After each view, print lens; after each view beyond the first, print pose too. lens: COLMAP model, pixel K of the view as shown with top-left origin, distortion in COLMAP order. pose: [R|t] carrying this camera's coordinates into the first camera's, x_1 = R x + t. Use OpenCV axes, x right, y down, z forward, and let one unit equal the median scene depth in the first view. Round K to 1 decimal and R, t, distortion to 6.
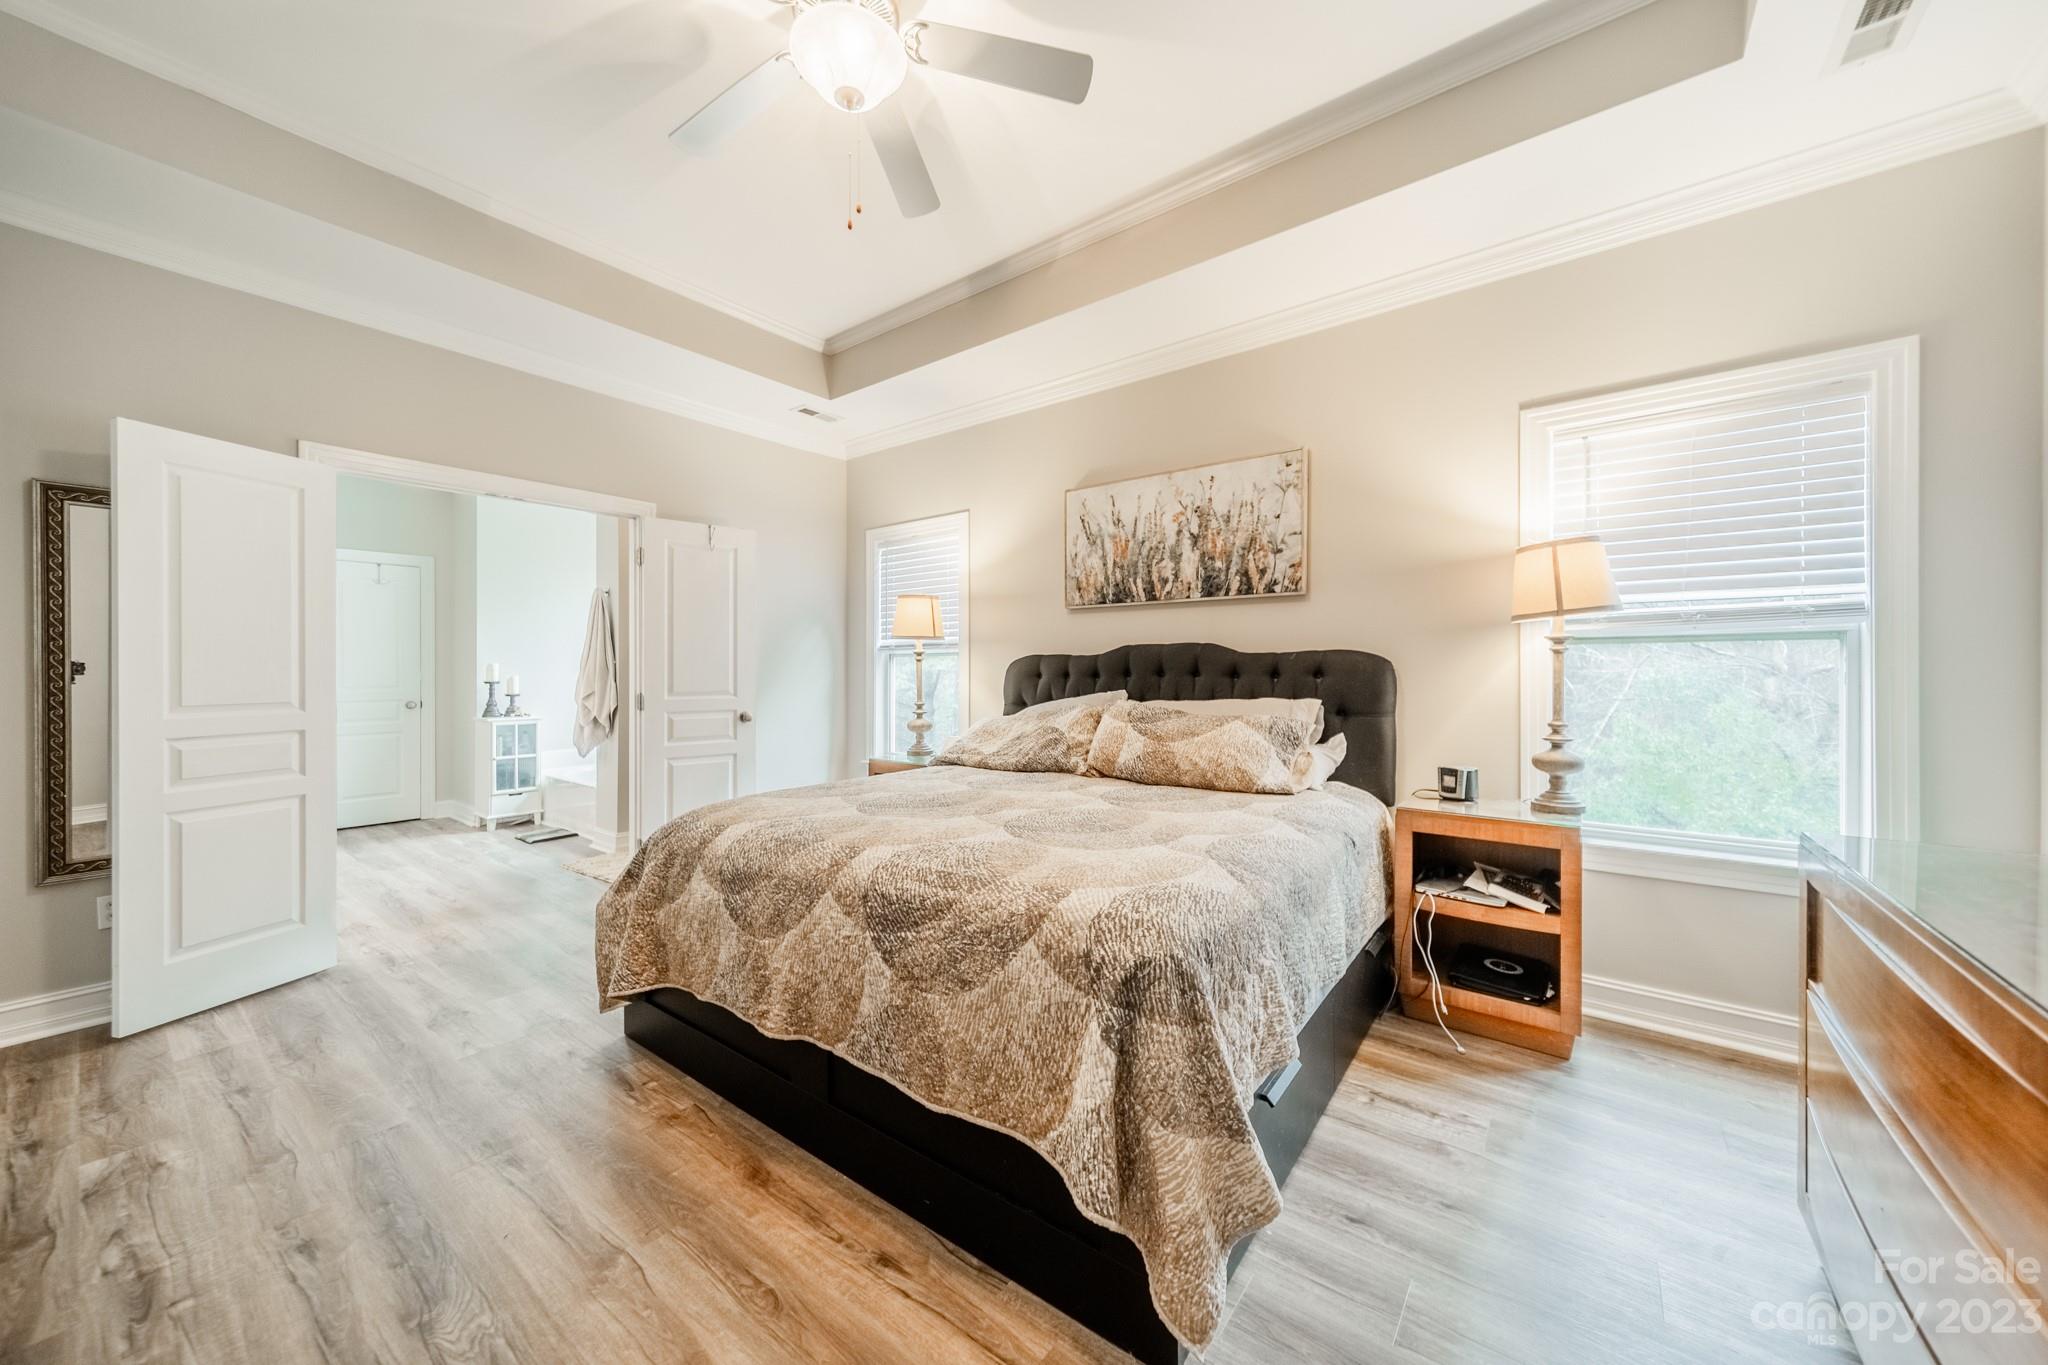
lens RADIAL K [[738.1, 0, 1016.5], [0, 738.1, 678.5], [0, 0, 1]] dist [0.001988, 0.000413]
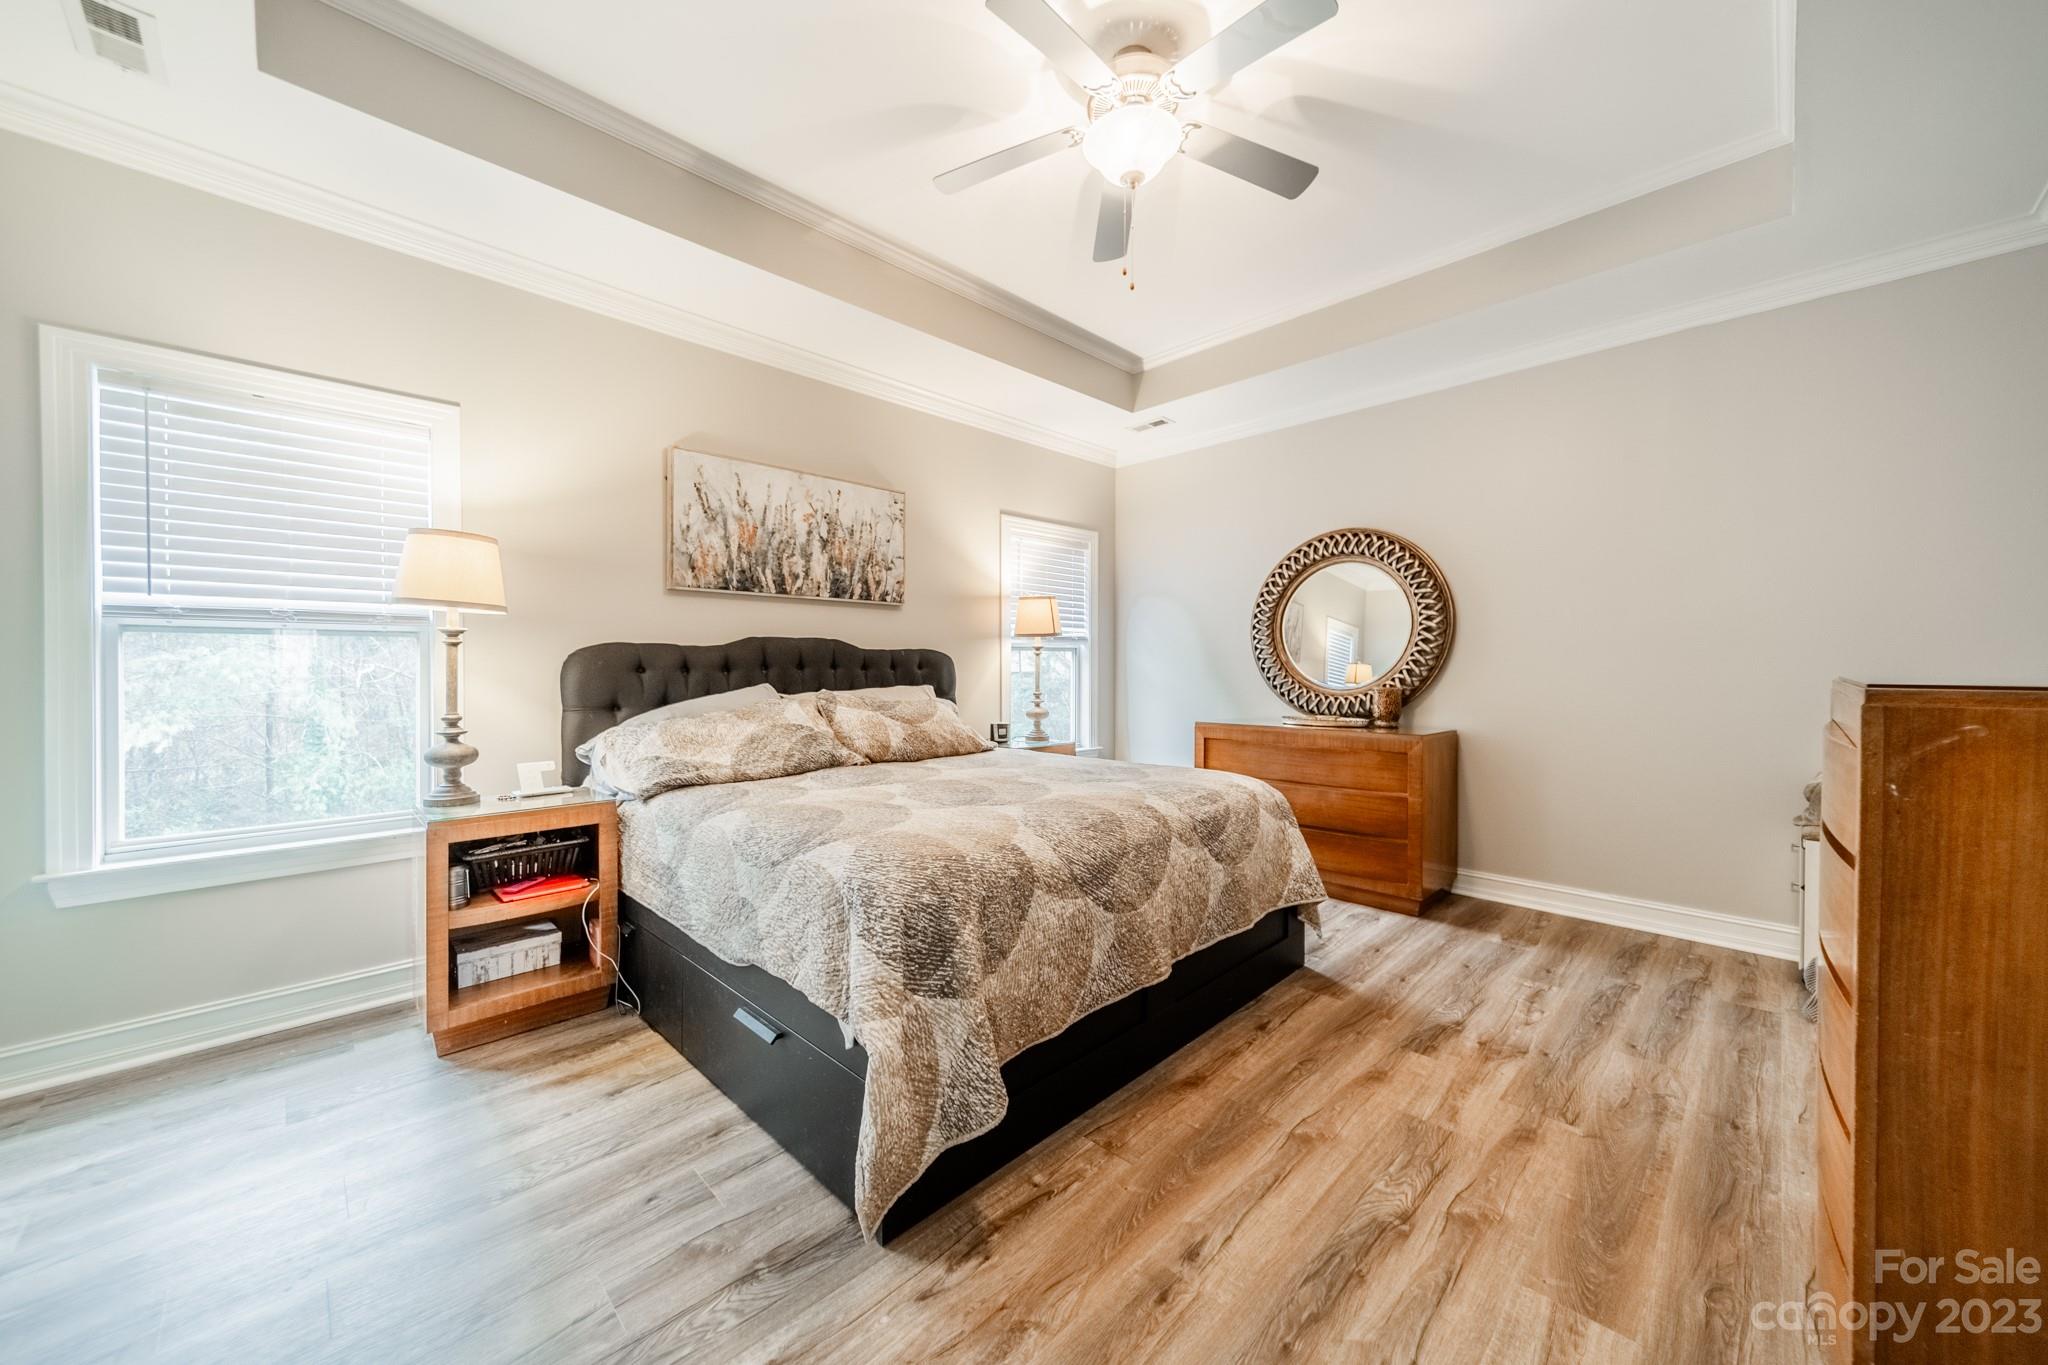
lens RADIAL K [[729.8, 0, 1026.6], [0, 729.8, 683.4], [0, 0, 1]] dist [0.007497, -0.000123]
pose [[0.130526, -0.023276, 0.991172, -0.814695], [0.007787, 0.999718, 0.022451, -0.003669], [-0.991414, 0.004788, 0.130670, 0.581100]]
